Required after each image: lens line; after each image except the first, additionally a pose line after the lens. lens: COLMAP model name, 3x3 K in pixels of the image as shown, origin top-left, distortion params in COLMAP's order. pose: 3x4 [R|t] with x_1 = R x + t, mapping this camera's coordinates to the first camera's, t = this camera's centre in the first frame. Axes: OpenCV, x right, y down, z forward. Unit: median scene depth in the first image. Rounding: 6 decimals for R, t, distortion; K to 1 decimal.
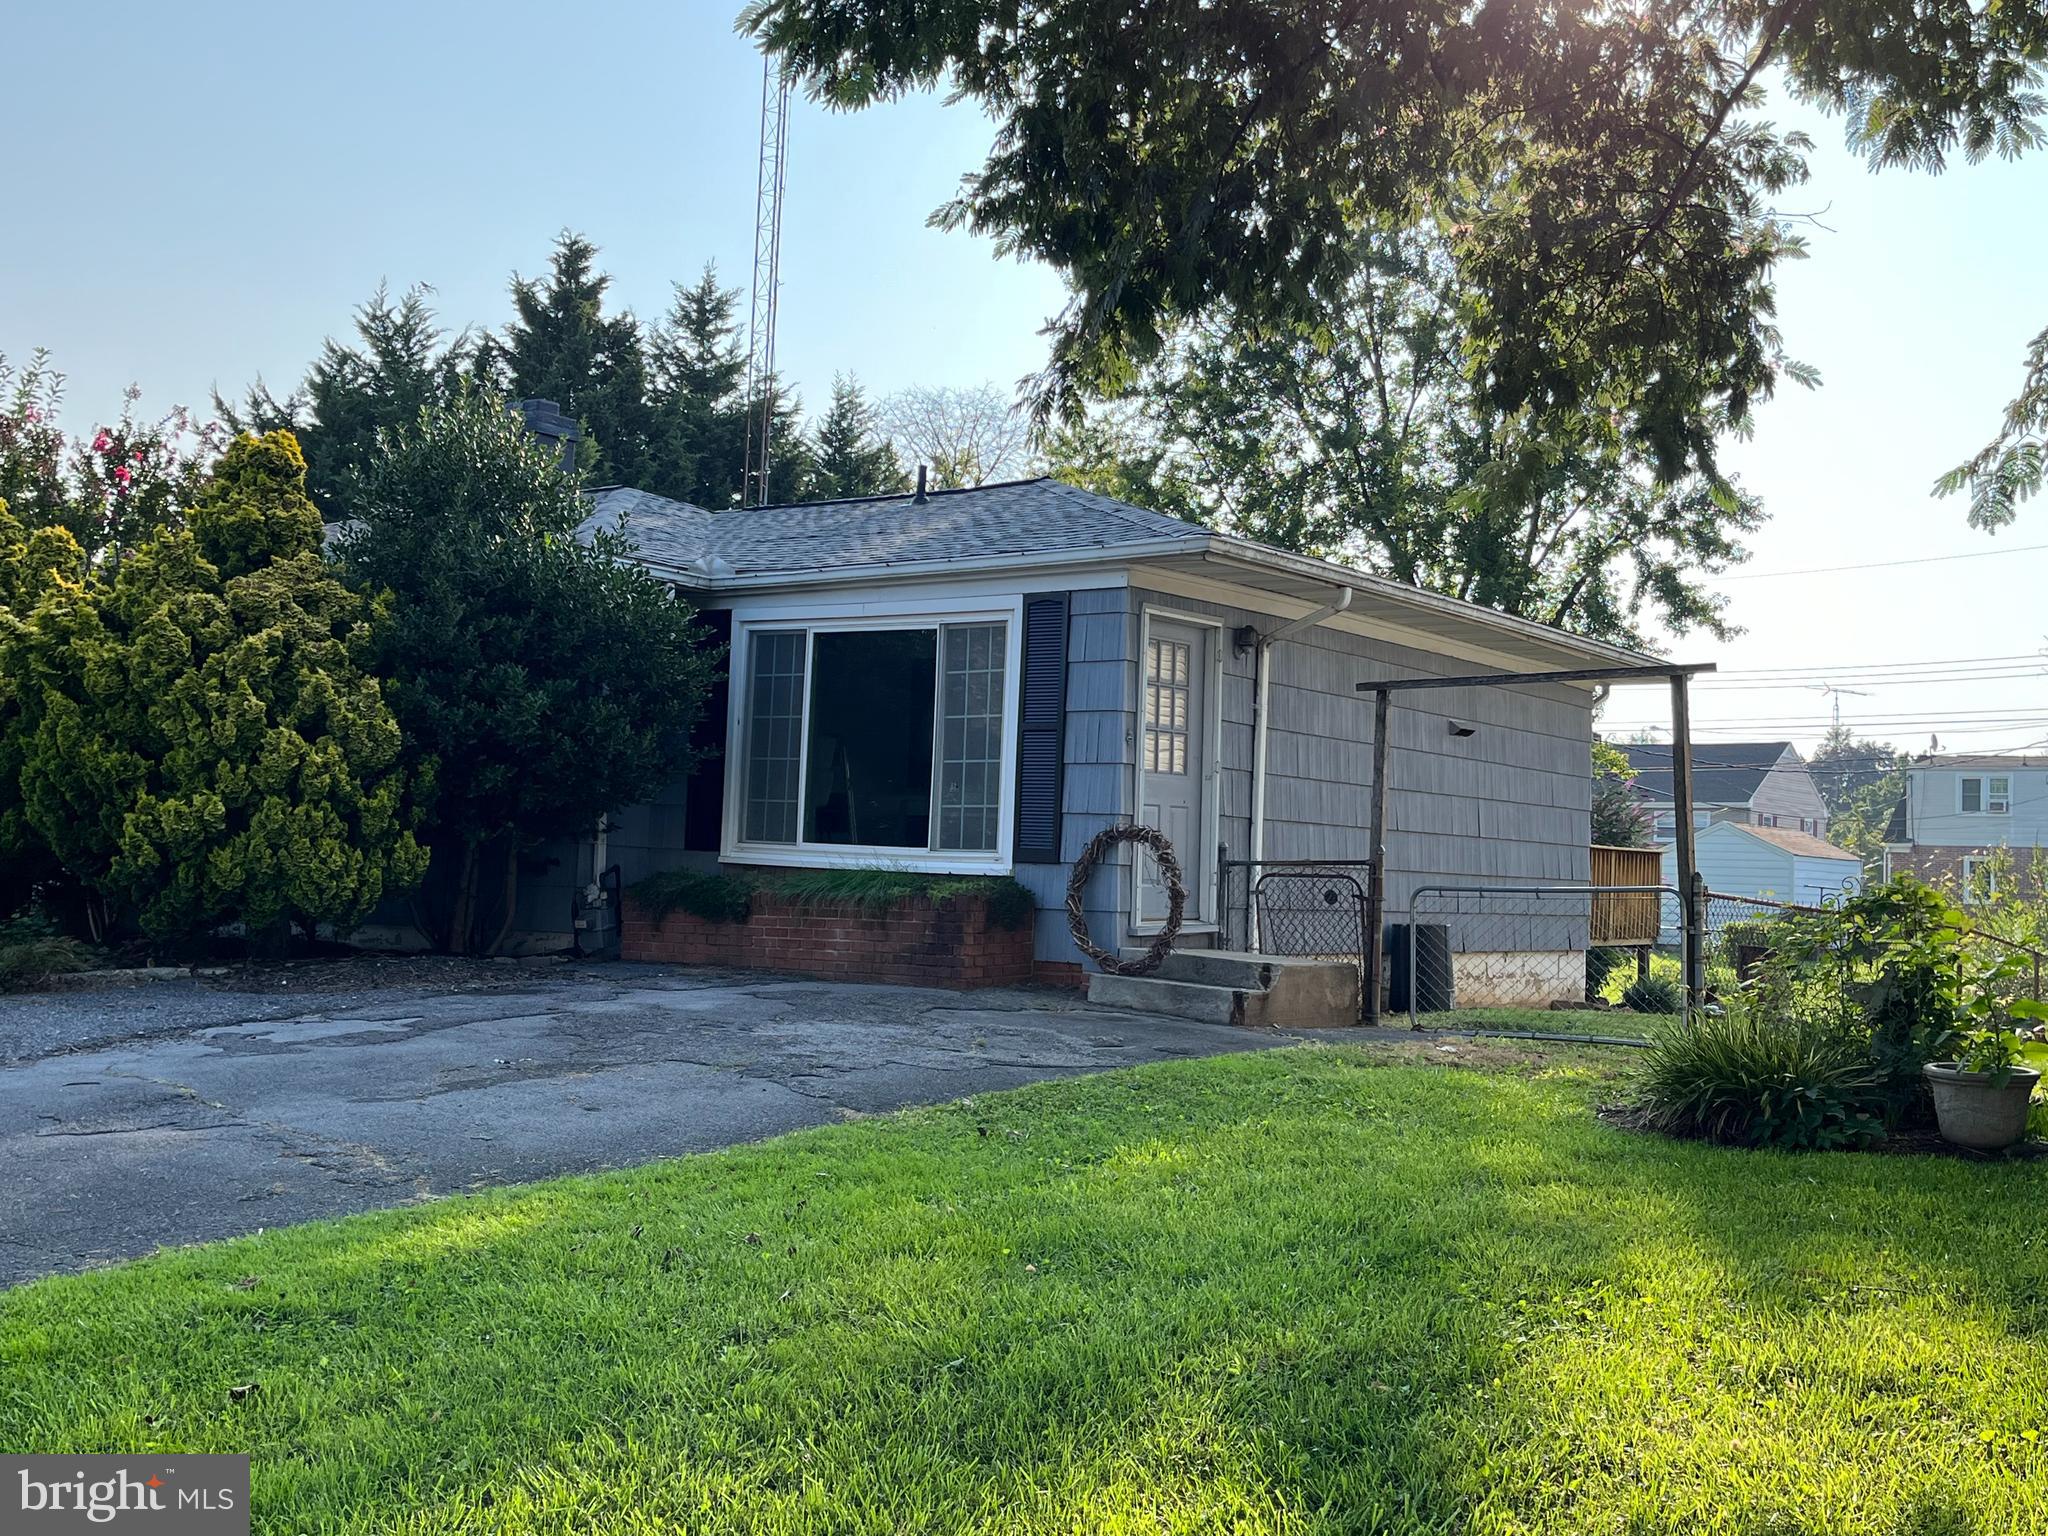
lens RADIAL K [[2140.9, 0, 1024.0], [0, 2140.9, 768.0], [0, 0, 1]] dist [0.089143, -0.029146]
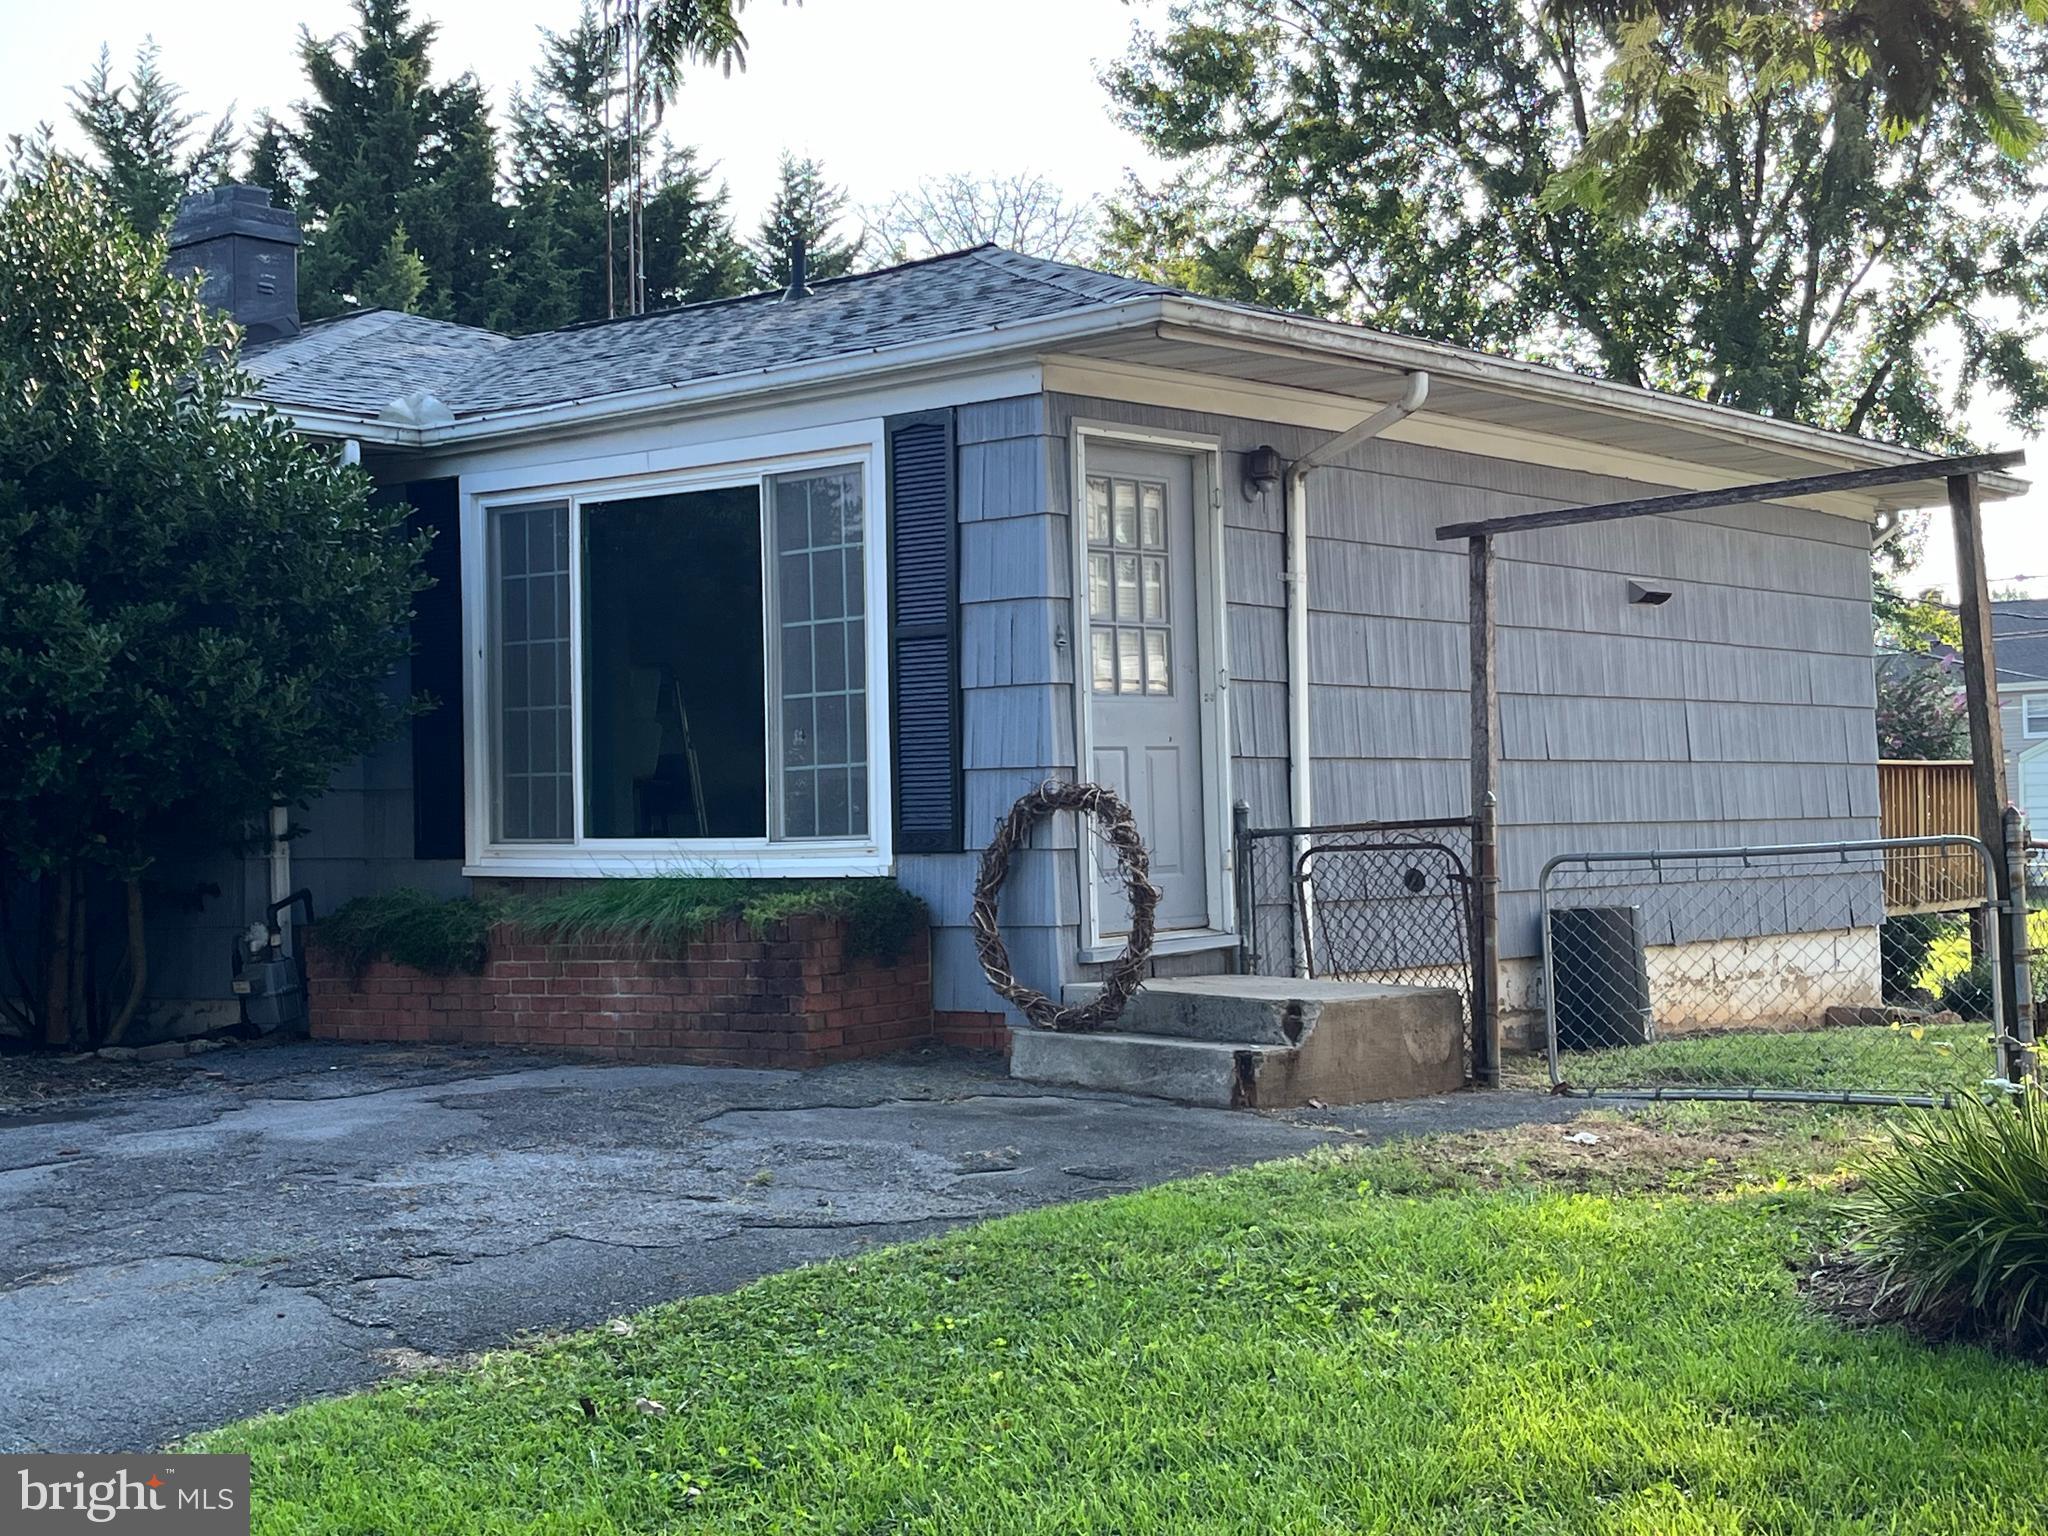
lens RADIAL K [[2820.4, 0, 1024.0], [0, 2820.4, 768.0], [0, 0, 1]] dist [0.083977, -0.145461]
pose [[0.996249, -0.059674, -0.062670, 0.077140], [0.061368, 0.997790, 0.025466, 0.000890], [0.061012, -0.029216, 0.997709, 0.174683]]
